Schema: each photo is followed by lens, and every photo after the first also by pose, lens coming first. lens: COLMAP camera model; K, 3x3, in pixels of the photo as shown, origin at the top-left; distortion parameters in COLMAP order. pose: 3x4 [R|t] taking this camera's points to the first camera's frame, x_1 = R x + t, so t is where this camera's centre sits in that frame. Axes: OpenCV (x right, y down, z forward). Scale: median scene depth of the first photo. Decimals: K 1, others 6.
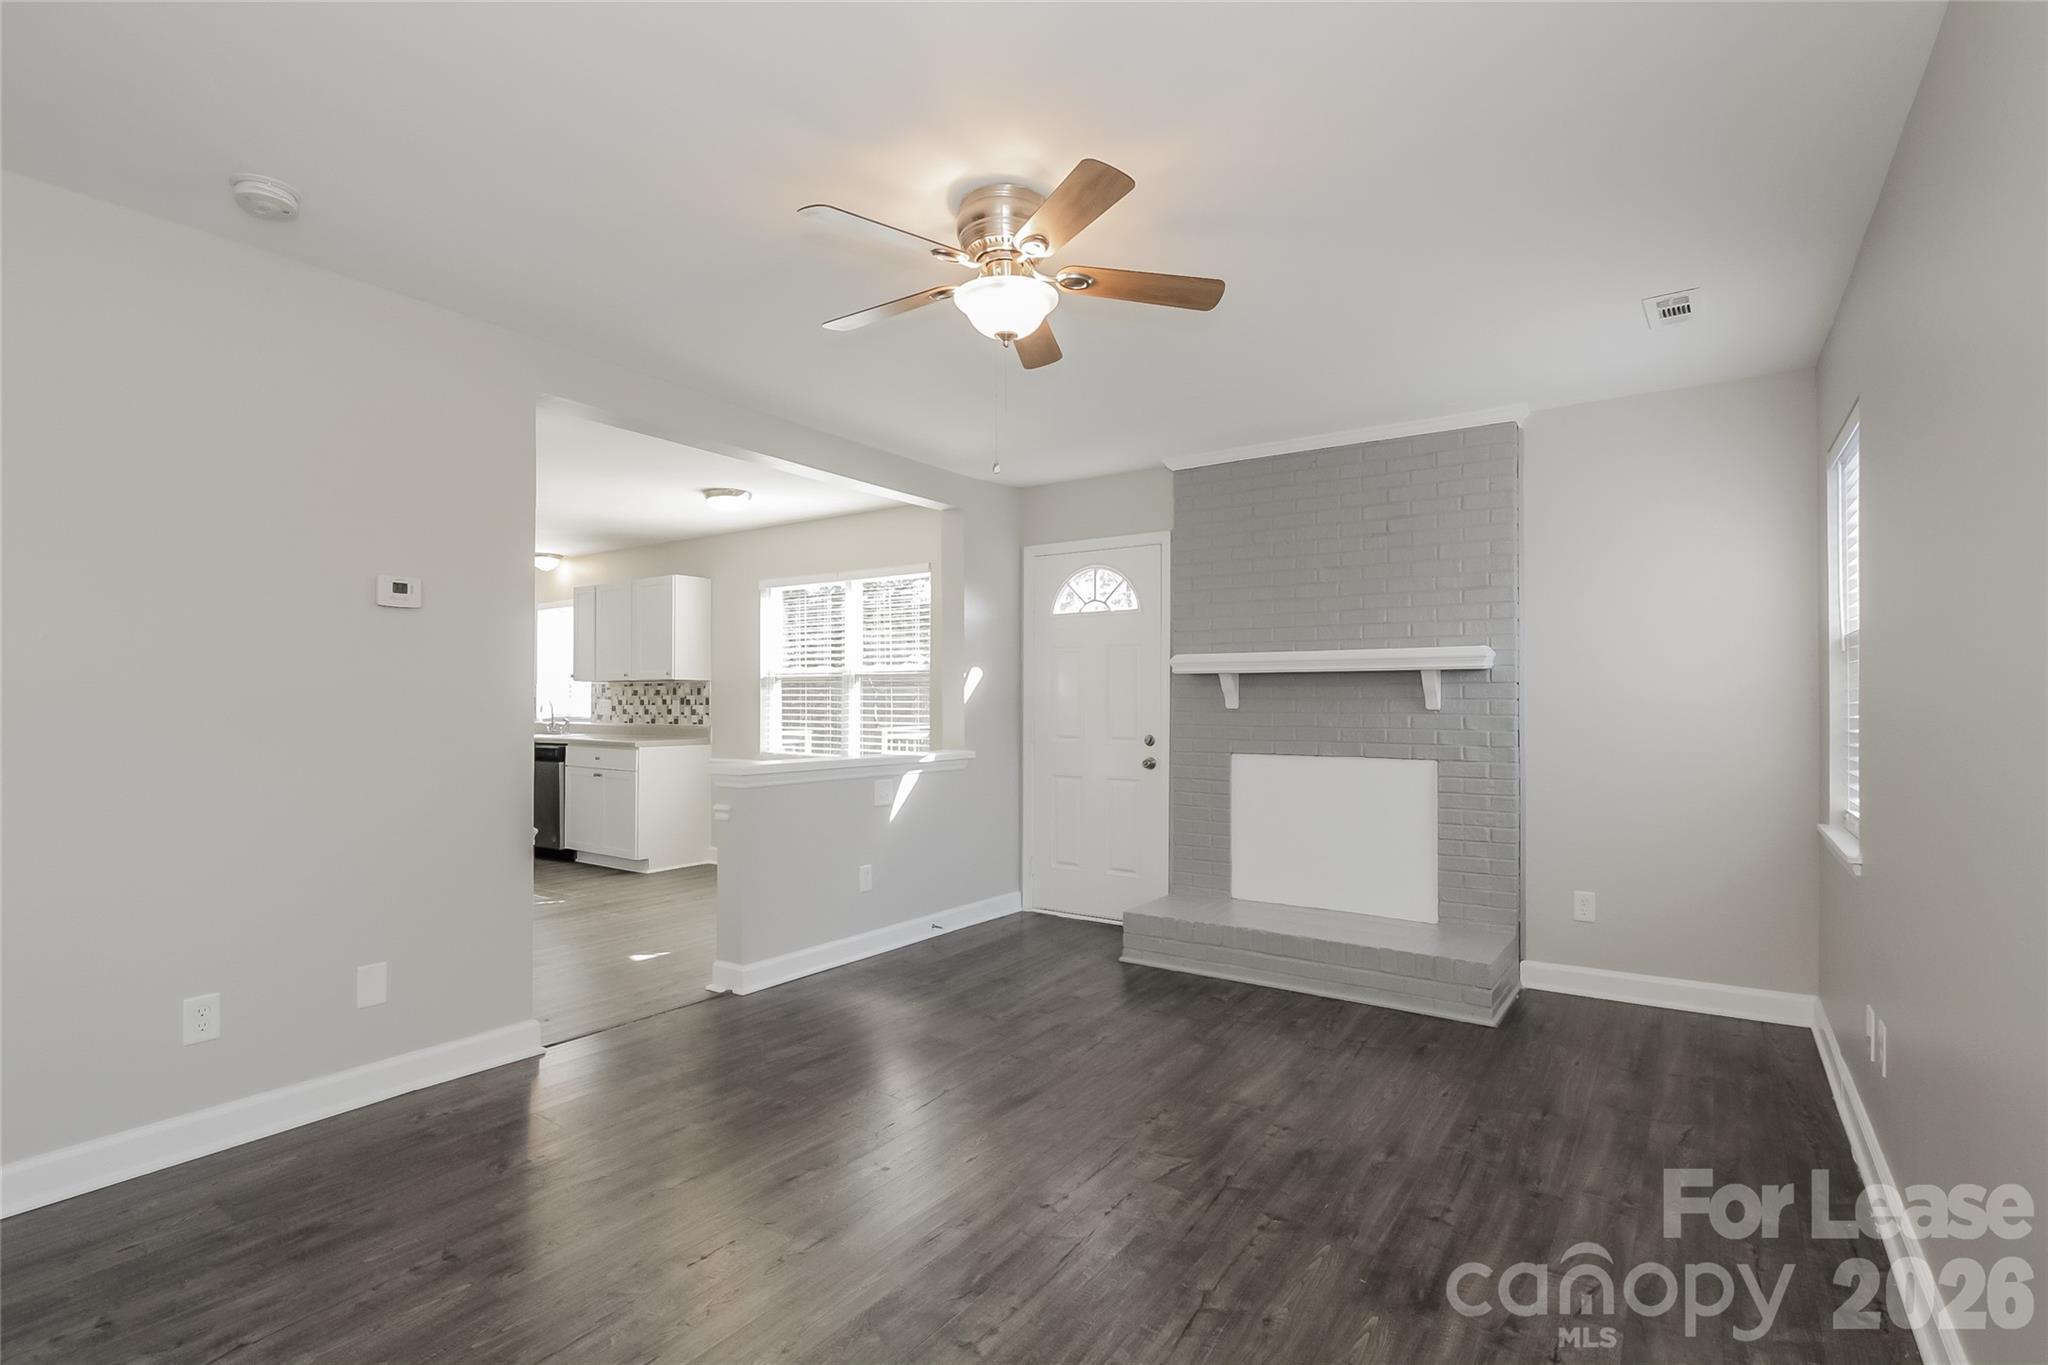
lens RADIAL K [[974.0, 0, 1021.7], [0, 974.0, 685.9], [0, 0, 1]] dist [-0.001580, -0.001034]
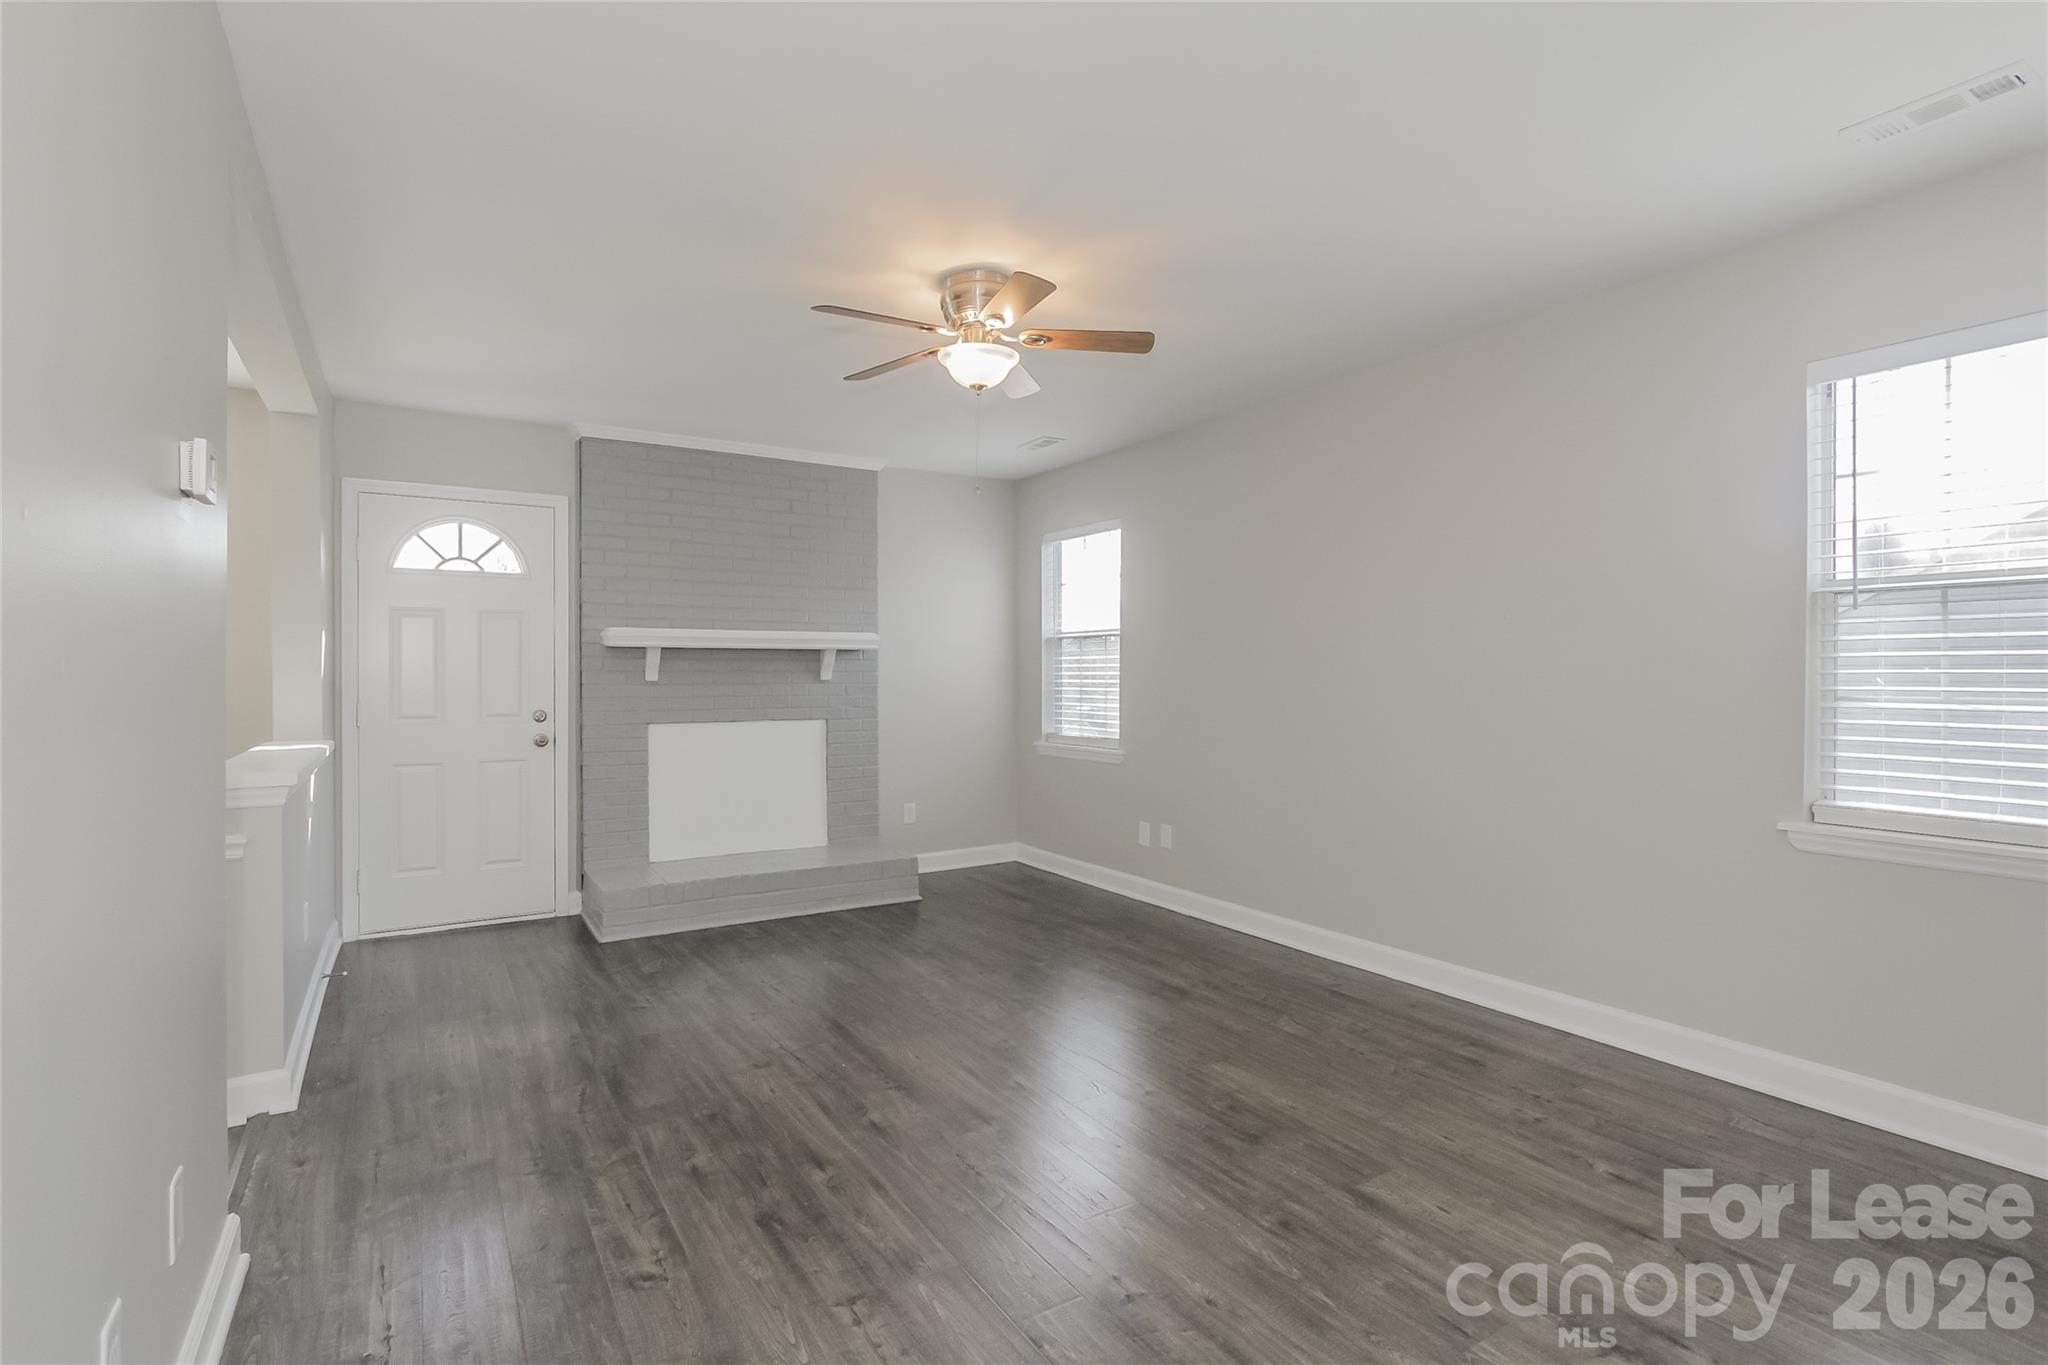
lens RADIAL K [[974.0, 0, 1016.9], [0, 974.0, 676.9], [0, 0, 1]] dist [-0.001580, -0.001034]
pose [[0.401042, -0.004980, 0.916046, -0.594297], [-0.010897, 0.999889, 0.010207, 0.003864], [-0.915995, -0.014075, 0.400943, 0.228518]]
